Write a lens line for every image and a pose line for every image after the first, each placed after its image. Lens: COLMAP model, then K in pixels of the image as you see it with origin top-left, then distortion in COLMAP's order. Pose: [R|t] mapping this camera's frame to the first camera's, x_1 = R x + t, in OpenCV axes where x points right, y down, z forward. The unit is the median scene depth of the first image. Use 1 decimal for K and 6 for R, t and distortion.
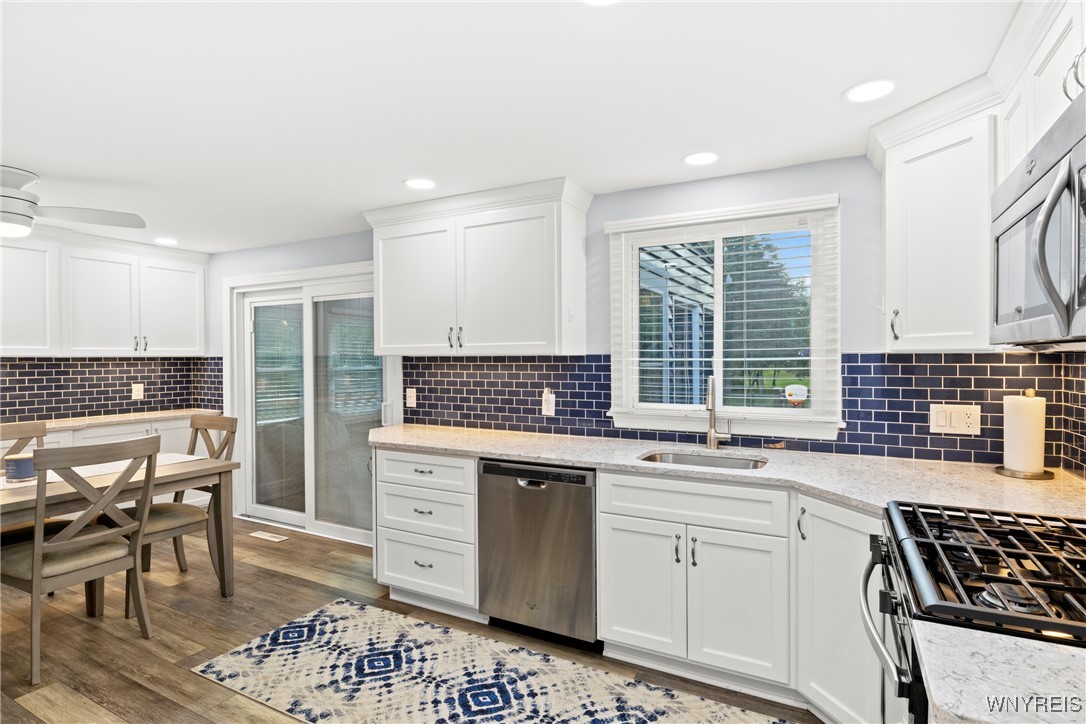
lens RADIAL K [[547.1, 0, 547.8], [0, 547.1, 360.0], [0, 0, 1]] dist [-0.021537, 0.002474]
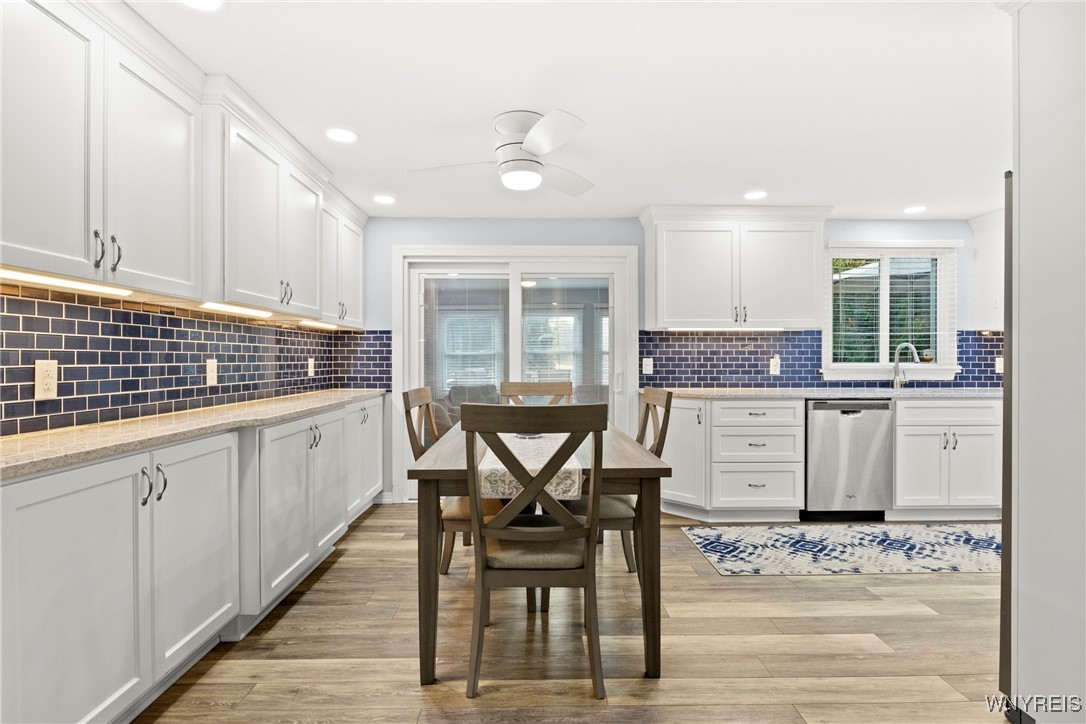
lens RADIAL K [[547.1, 0, 542.2], [0, 547.1, 358.9], [0, 0, 1]] dist [-0.021537, 0.002474]
pose [[0.877992, 0.000384, 0.478674, -1.225321], [0.001760, 0.999990, -0.004031, 0.070292], [-0.478671, 0.004381, 0.877983, 0.089273]]
